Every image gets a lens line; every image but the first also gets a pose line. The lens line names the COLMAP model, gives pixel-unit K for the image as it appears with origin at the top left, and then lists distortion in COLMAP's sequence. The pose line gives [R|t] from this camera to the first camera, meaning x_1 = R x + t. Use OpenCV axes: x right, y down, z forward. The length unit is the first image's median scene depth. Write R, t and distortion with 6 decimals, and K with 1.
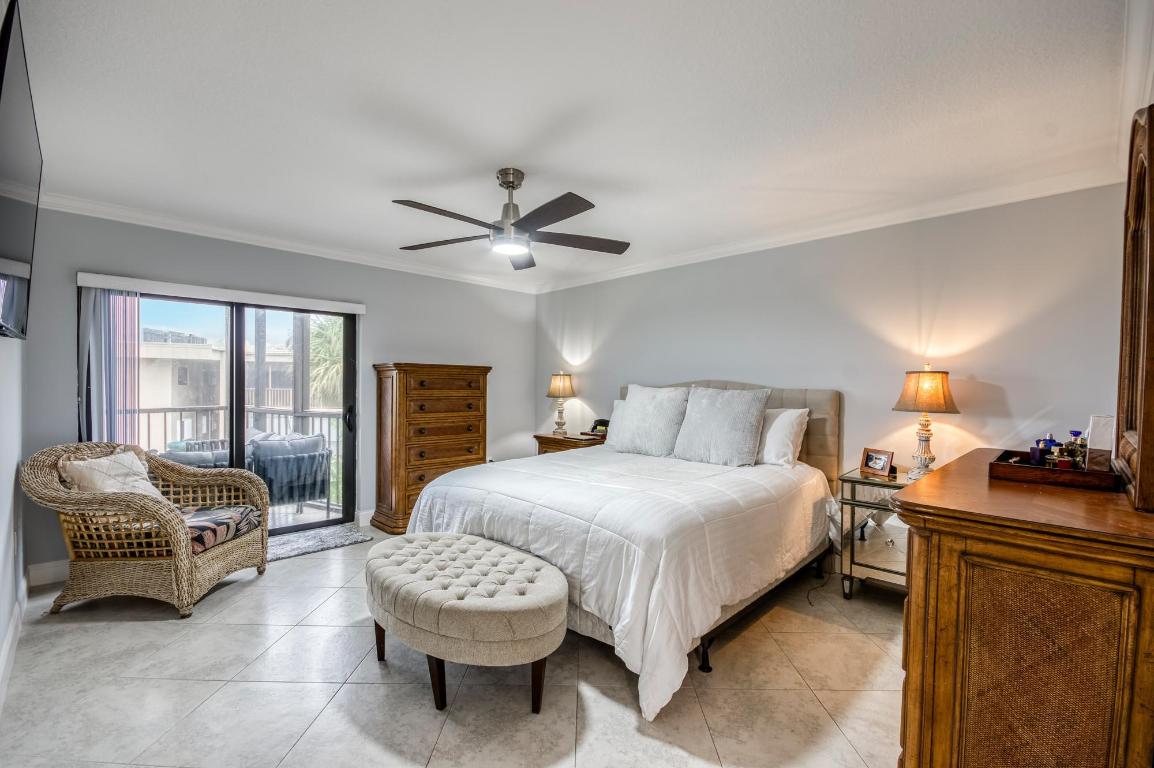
lens RADIAL K [[511.7, 0, 578.2], [0, 511.7, 391.2], [0, 0, 1]] dist [-0.001454, -0.000245]
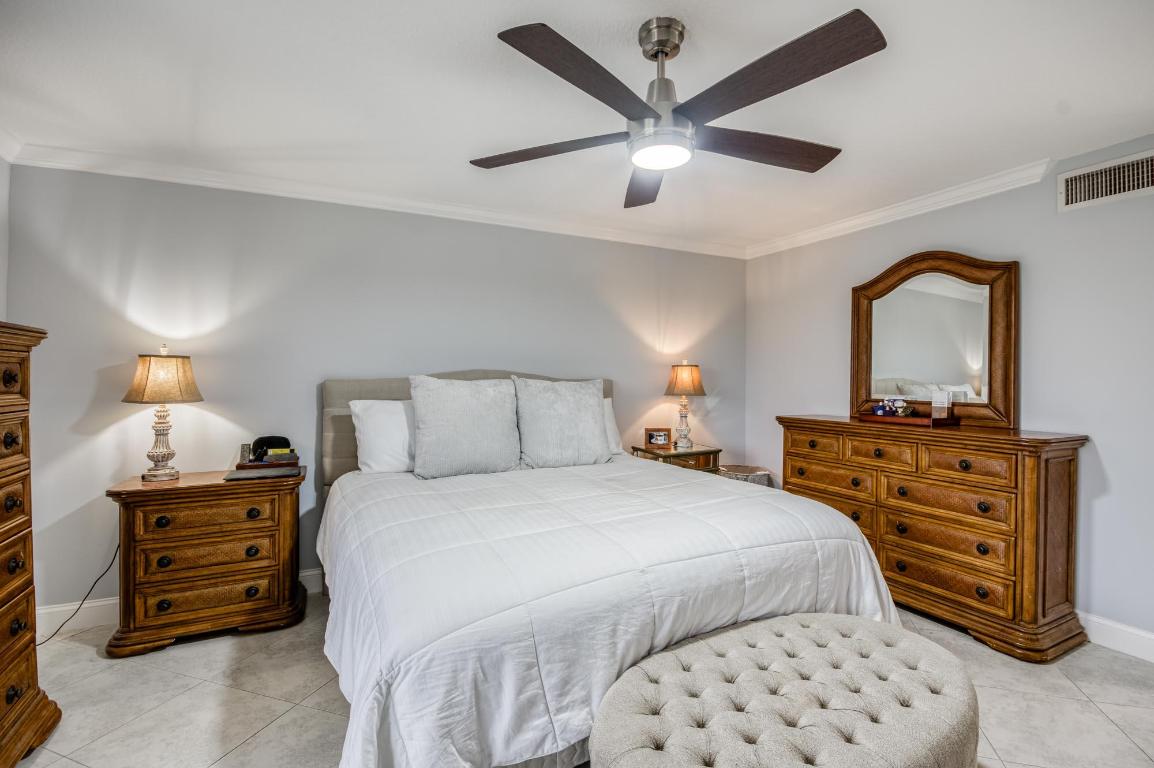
lens RADIAL K [[535.8, 0, 577.0], [0, 535.8, 384.0], [0, 0, 1]] dist [-0.001402, -0.000290]
pose [[0.317436, -0.025523, 0.947936, -0.655162], [0.014201, 0.999654, 0.022160, -0.019374], [-0.948173, 0.006427, 0.317689, 0.770695]]
